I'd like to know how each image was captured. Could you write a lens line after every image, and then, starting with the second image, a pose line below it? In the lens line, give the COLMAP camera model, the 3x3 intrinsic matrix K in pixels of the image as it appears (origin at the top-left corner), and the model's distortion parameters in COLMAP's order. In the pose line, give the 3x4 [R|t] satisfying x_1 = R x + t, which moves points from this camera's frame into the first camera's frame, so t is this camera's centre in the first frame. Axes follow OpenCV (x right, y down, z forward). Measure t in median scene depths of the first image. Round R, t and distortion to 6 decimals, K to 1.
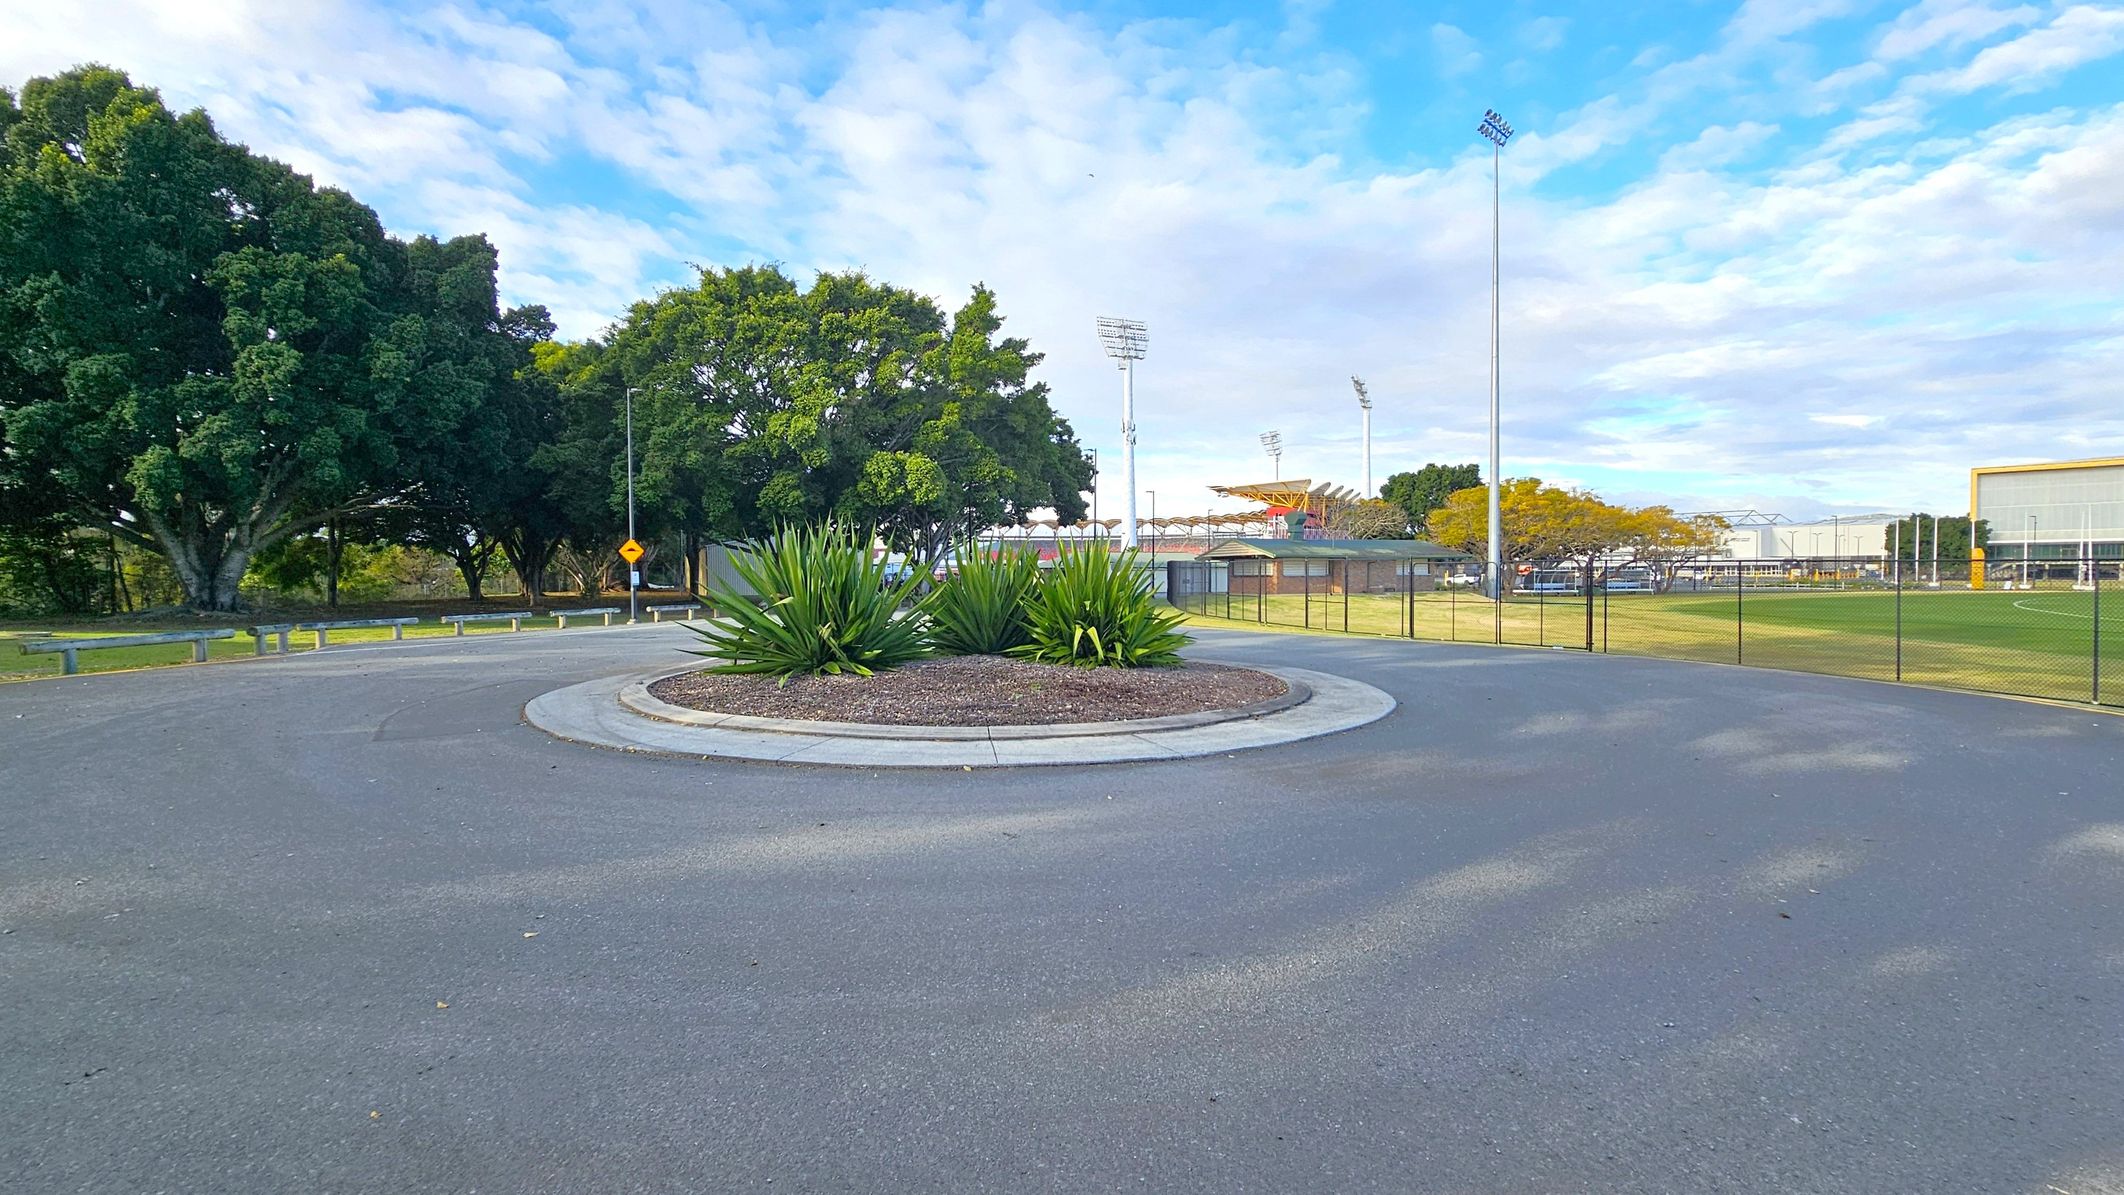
lens RADIAL K [[882.5, 0, 1060.9], [0, 882.5, 595.1], [0, 0, 1]] dist [-0.003597, 0.000301]
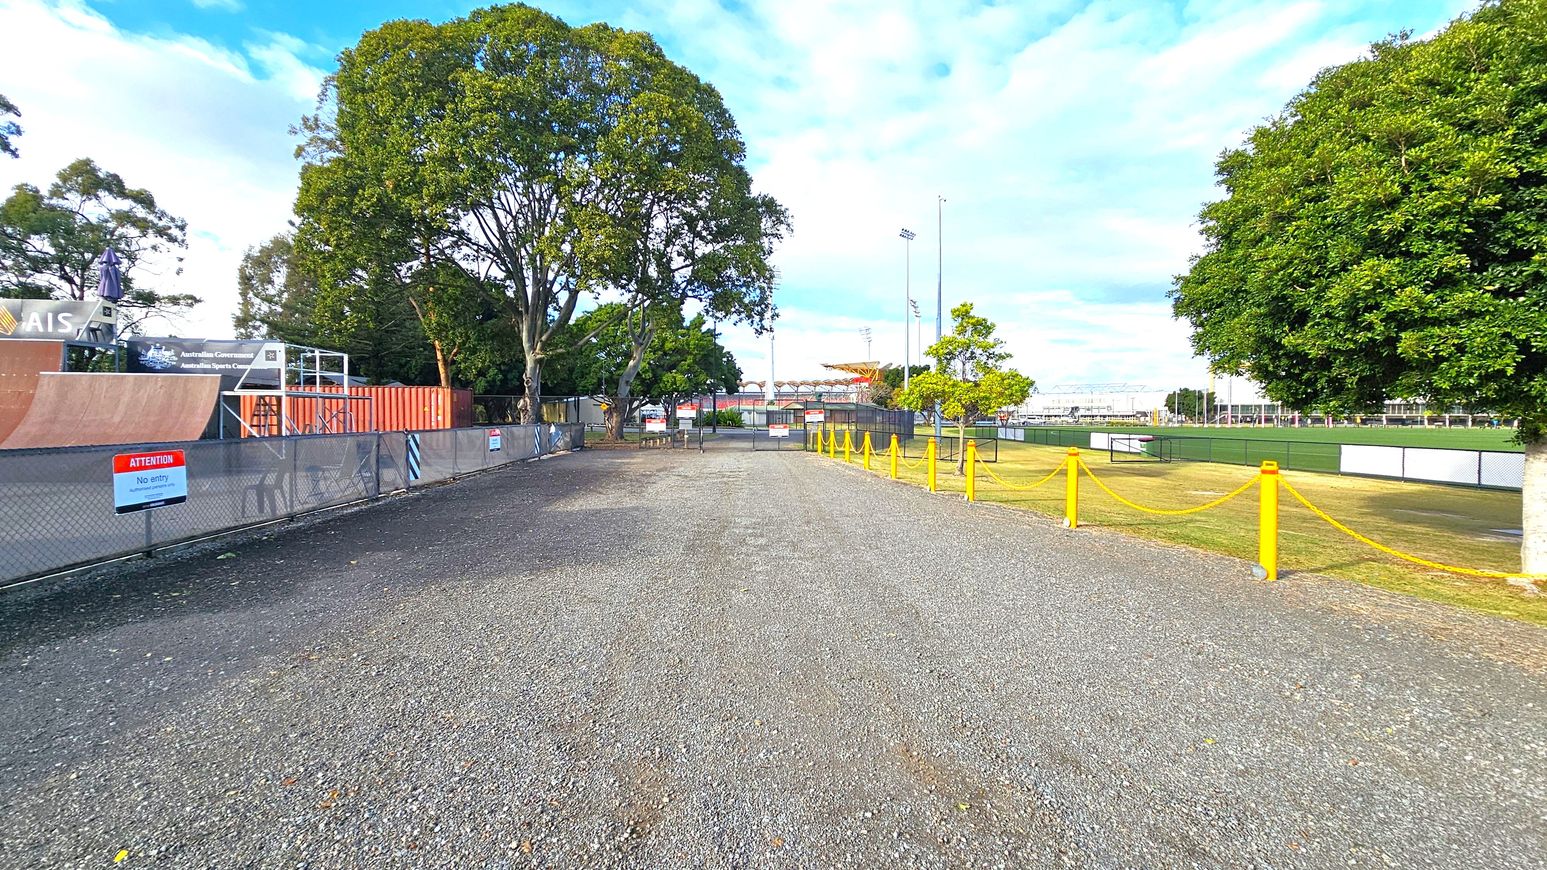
lens RADIAL K [[642.8, 0, 772.7], [0, 642.8, 432.9], [0, 0, 1]] dist [-0.003597, 0.000301]
pose [[0.997811, 0.007462, 0.065712, 0.001871], [-0.007460, 0.999972, -0.000280, 0.006252], [-0.065712, -0.000211, 0.997839, -0.189374]]
